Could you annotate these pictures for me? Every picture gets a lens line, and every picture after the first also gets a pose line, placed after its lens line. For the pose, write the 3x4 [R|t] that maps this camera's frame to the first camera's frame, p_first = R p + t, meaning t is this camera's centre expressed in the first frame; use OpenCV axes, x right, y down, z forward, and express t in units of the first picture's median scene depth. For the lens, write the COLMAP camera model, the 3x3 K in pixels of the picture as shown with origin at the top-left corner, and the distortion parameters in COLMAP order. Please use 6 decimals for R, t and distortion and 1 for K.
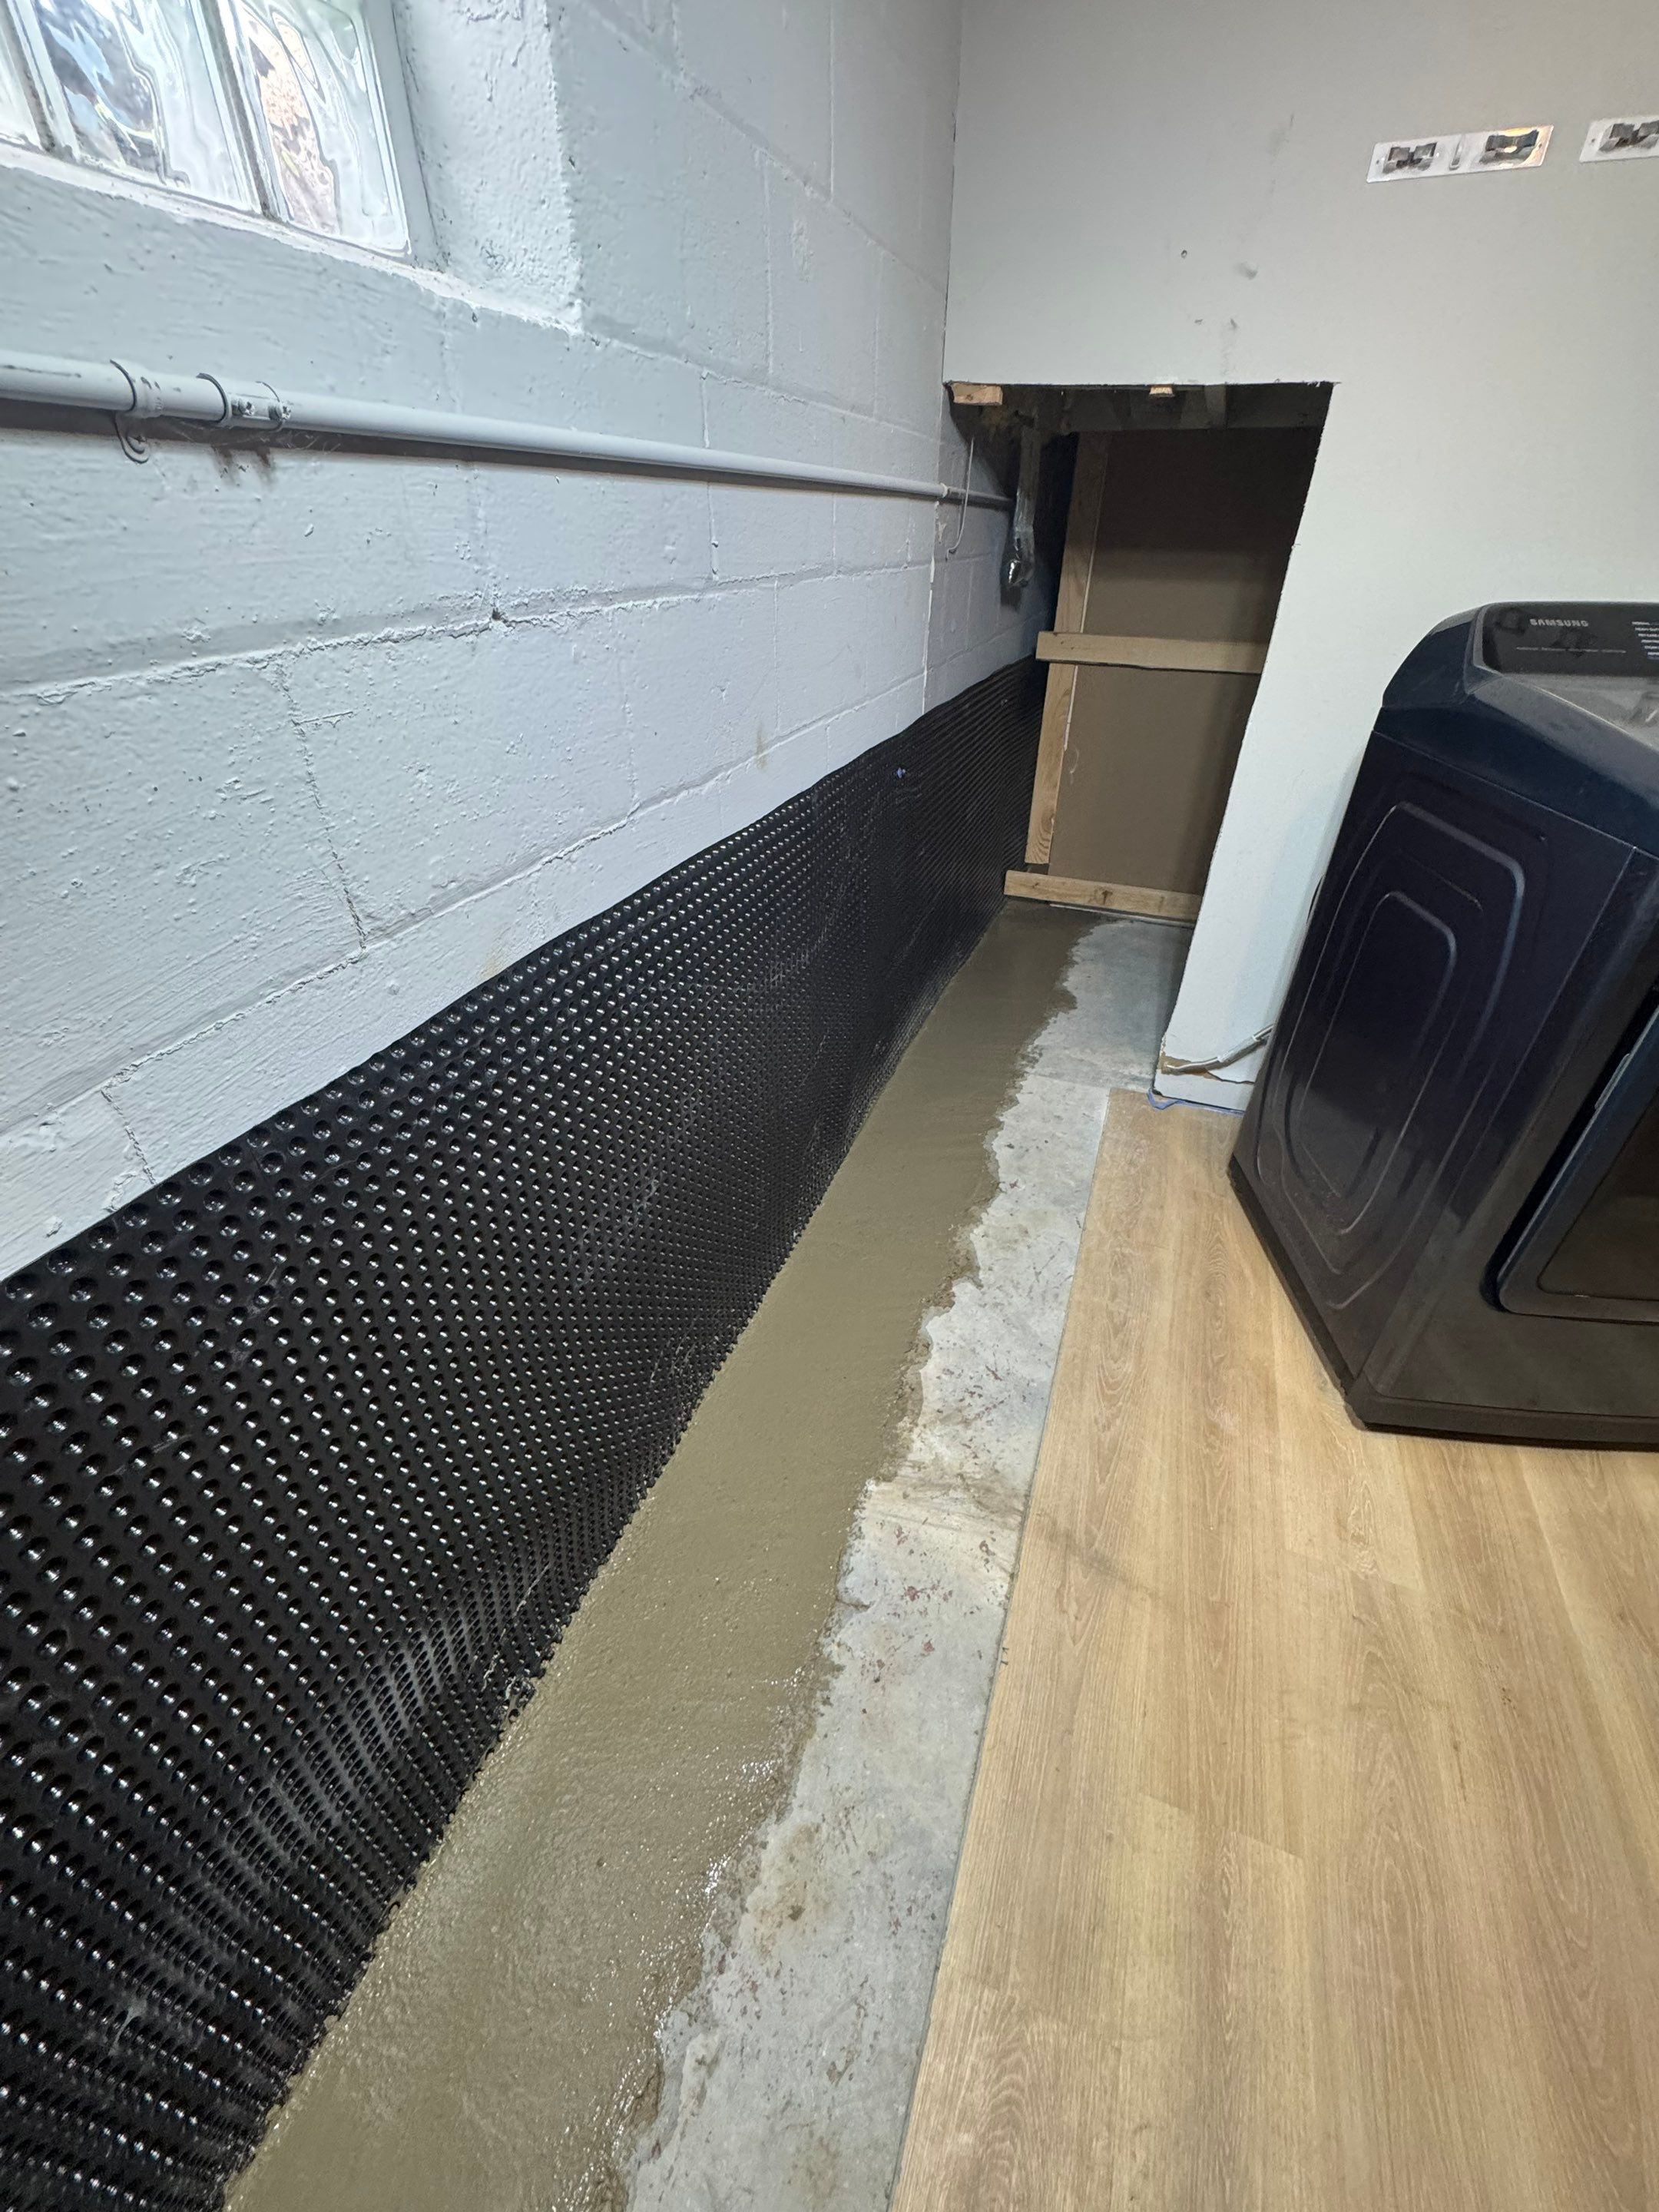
lens RADIAL K [[886.5, 0, 829.5], [0, 886.5, 1106.0], [0, 0, 1]] dist [0.000642, 0.000050]
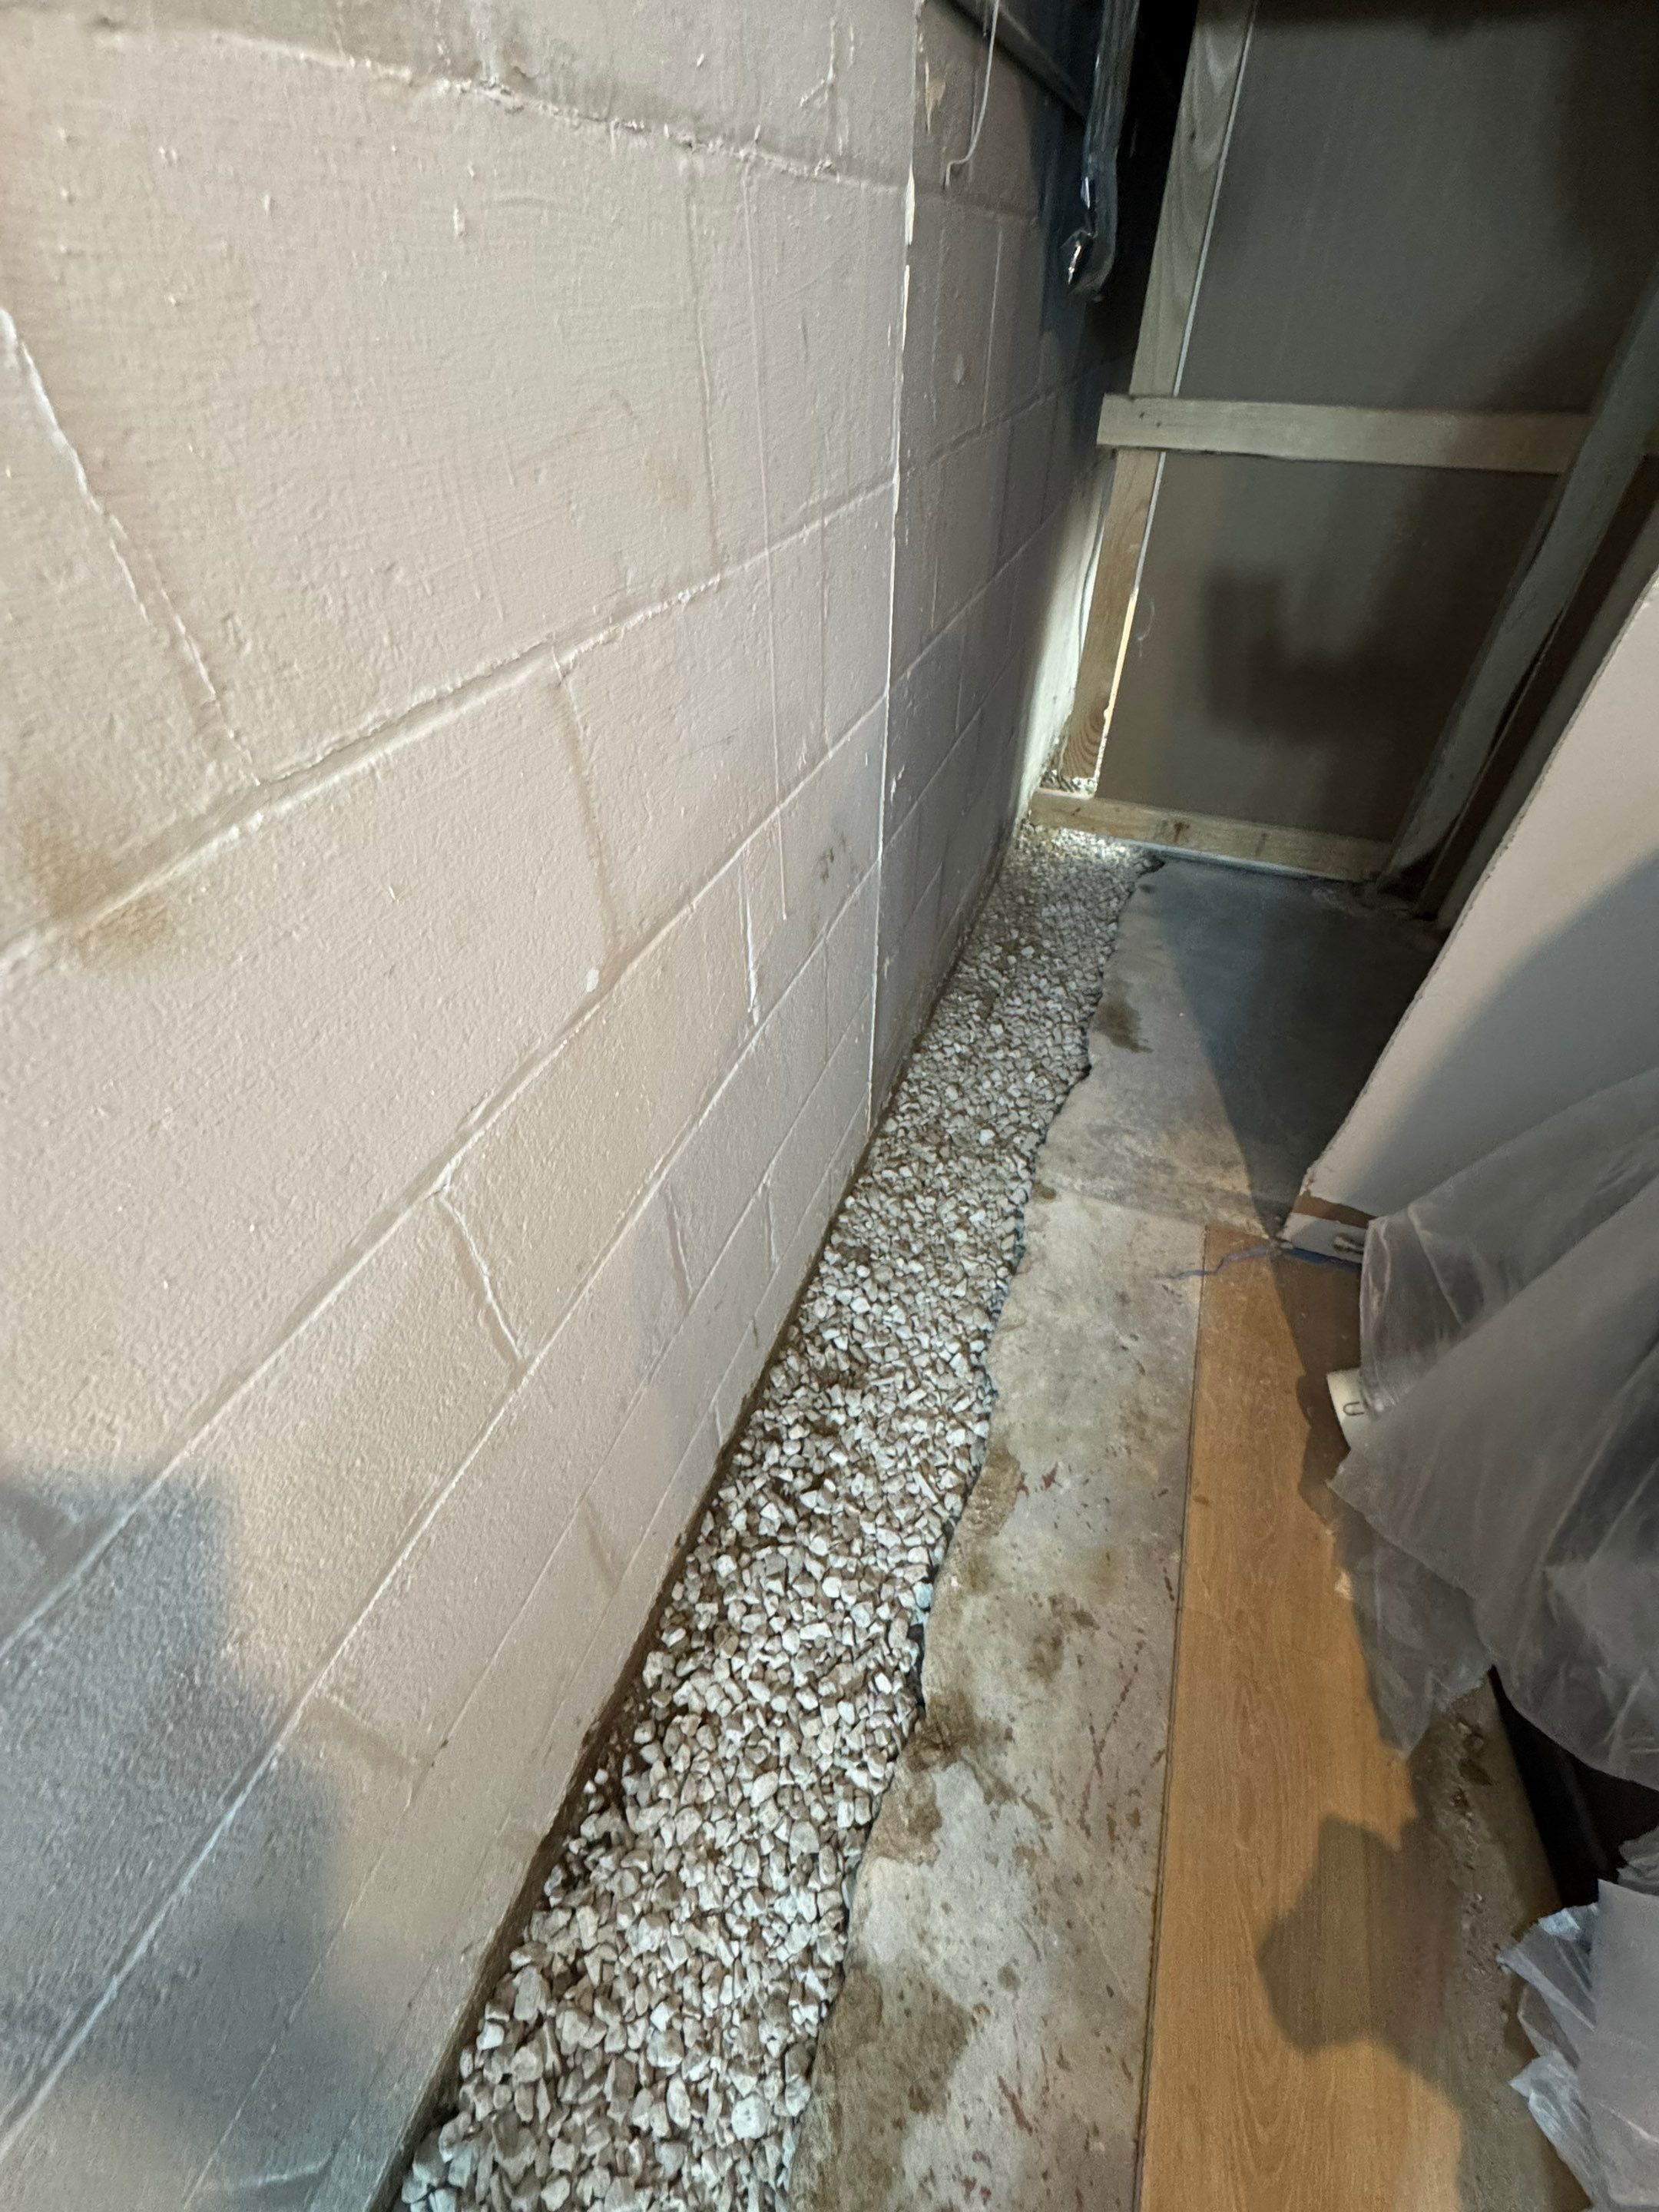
lens RADIAL K [[886.5, 0, 829.5], [0, 886.5, 1106.0], [0, 0, 1]] dist [0.000642, 0.000050]
pose [[0.999962, -0.007730, -0.003919, 0.049602], [0.008283, 0.985449, 0.169769, -0.167467], [0.002550, -0.169795, 0.985476, 0.333990]]
